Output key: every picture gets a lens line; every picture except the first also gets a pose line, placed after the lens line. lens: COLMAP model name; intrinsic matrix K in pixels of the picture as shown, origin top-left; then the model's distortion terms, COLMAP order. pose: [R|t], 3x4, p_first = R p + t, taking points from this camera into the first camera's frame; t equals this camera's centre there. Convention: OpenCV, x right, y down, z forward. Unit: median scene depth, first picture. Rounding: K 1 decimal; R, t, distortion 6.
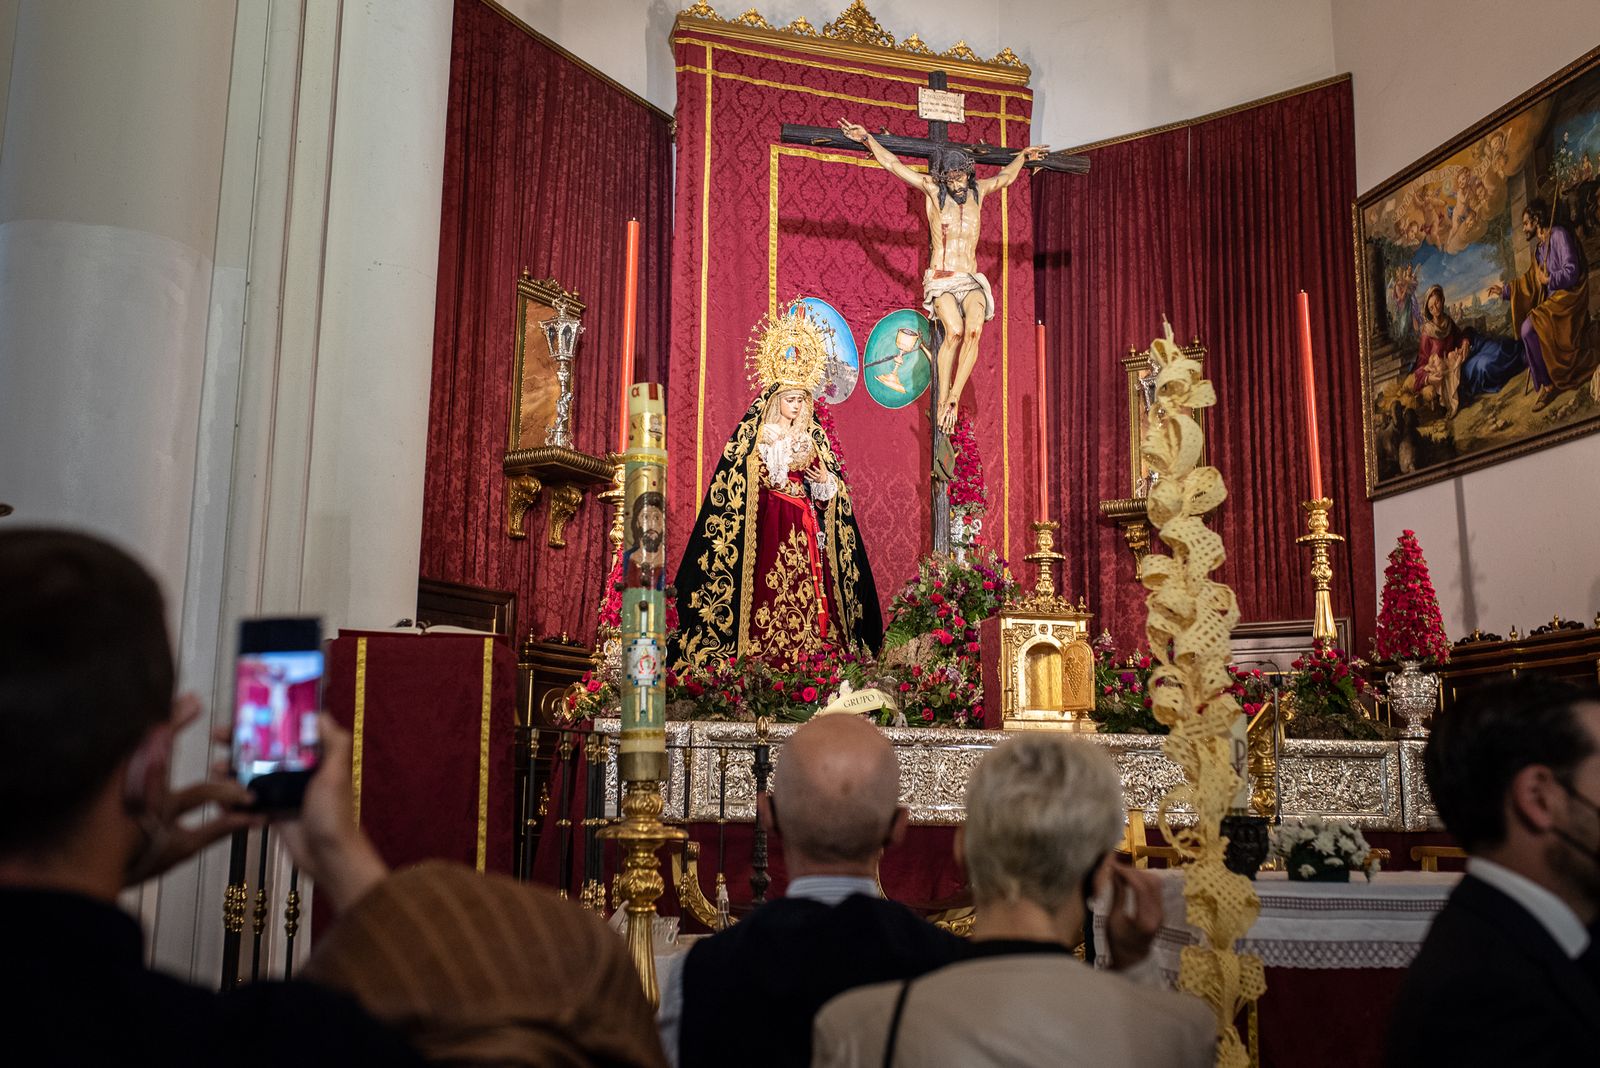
lens RADIAL K [[1509.7, 0, 800.0], [0, 1509.7, 534.0], [0, 0, 1]] dist [0.012259, 0.005172]
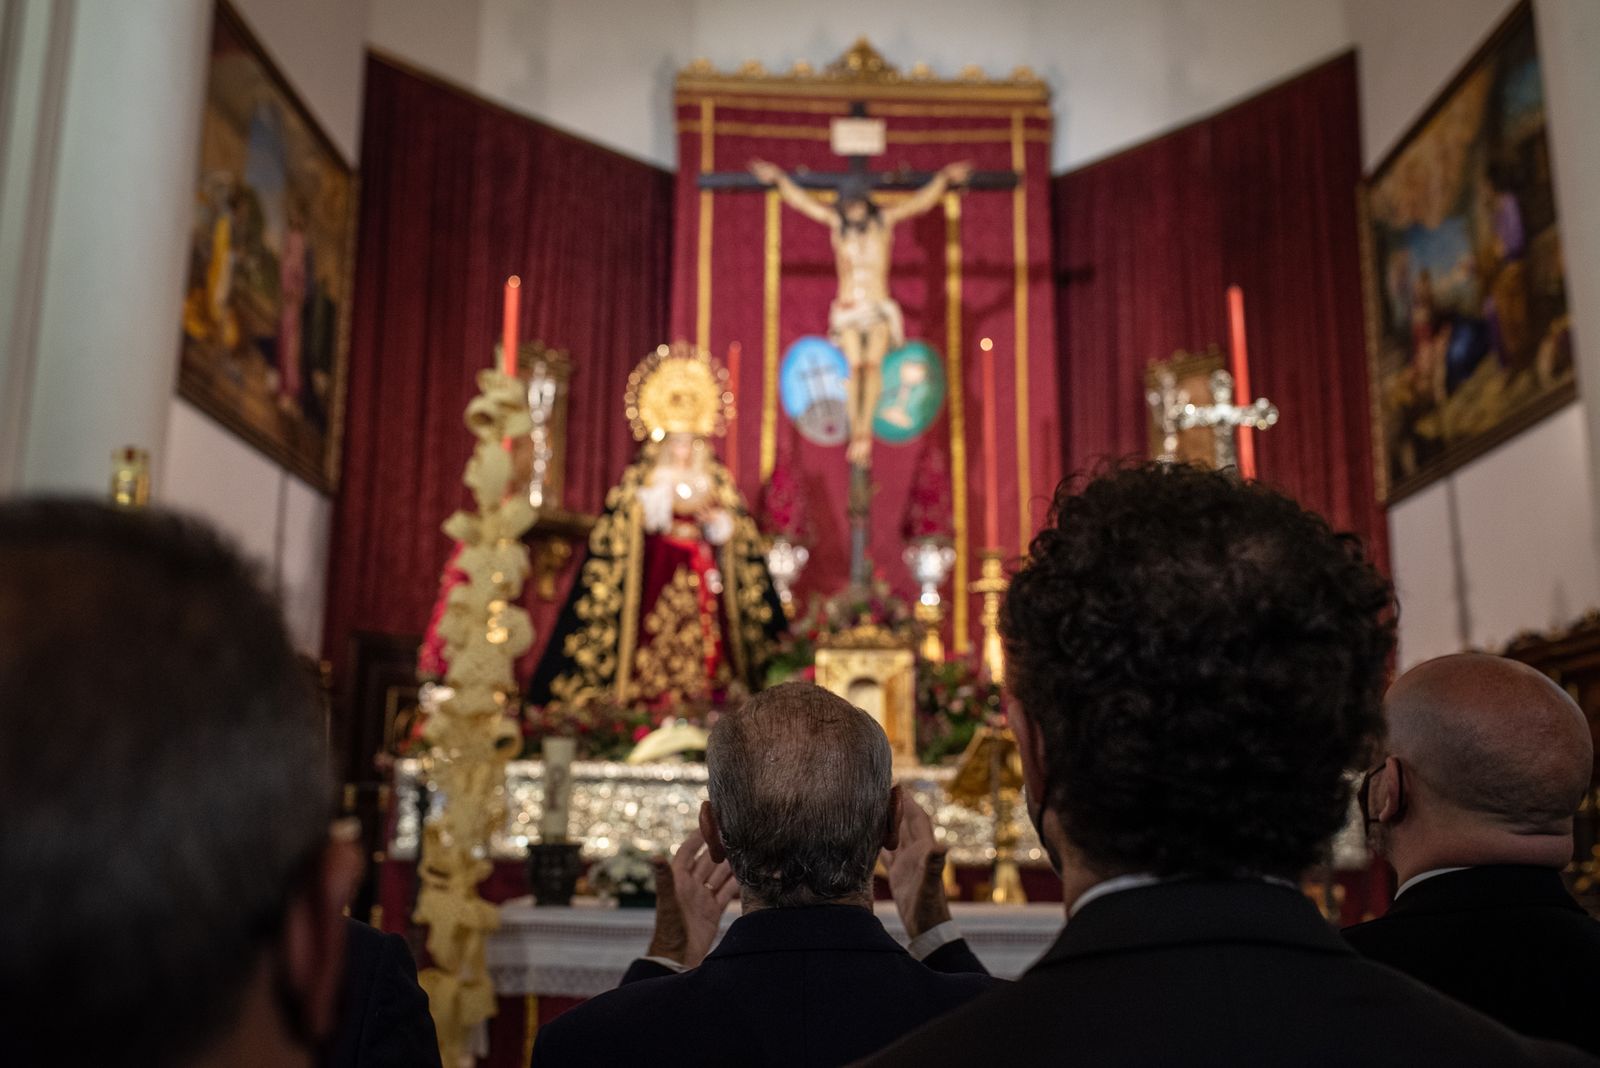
lens RADIAL K [[1530.5, 0, 800.0], [0, 1530.5, 534.0], [0, 0, 1]] dist [0.003531, -0.000825]
pose [[0.969260, -0.054968, -0.239821, 0.282009], [0.047550, 0.998198, -0.036612, 0.011631], [0.241401, 0.024083, 0.970126, 0.022904]]
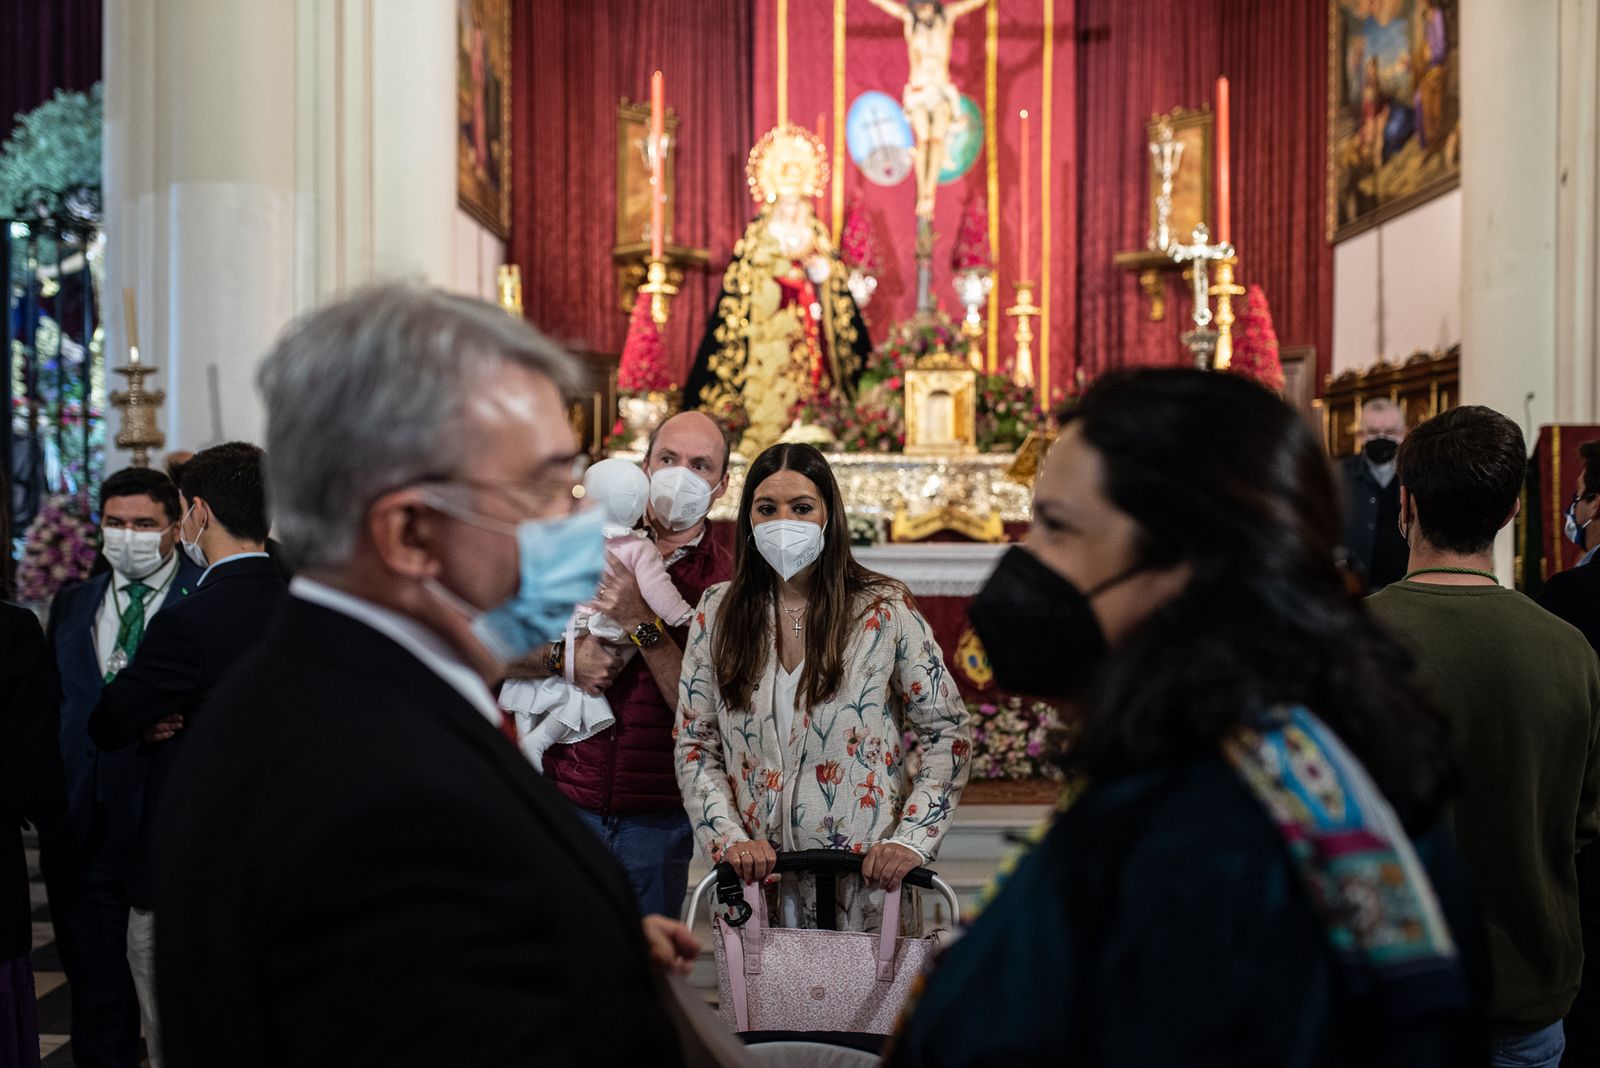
lens RADIAL K [[1530.5, 0, 800.0], [0, 1530.5, 534.0], [0, 0, 1]] dist [0.003531, -0.000825]
pose [[0.971599, -0.007485, -0.236514, 0.282562], [0.052244, 0.981621, 0.183552, -0.046168], [0.230793, -0.190695, 0.954133, -0.285684]]
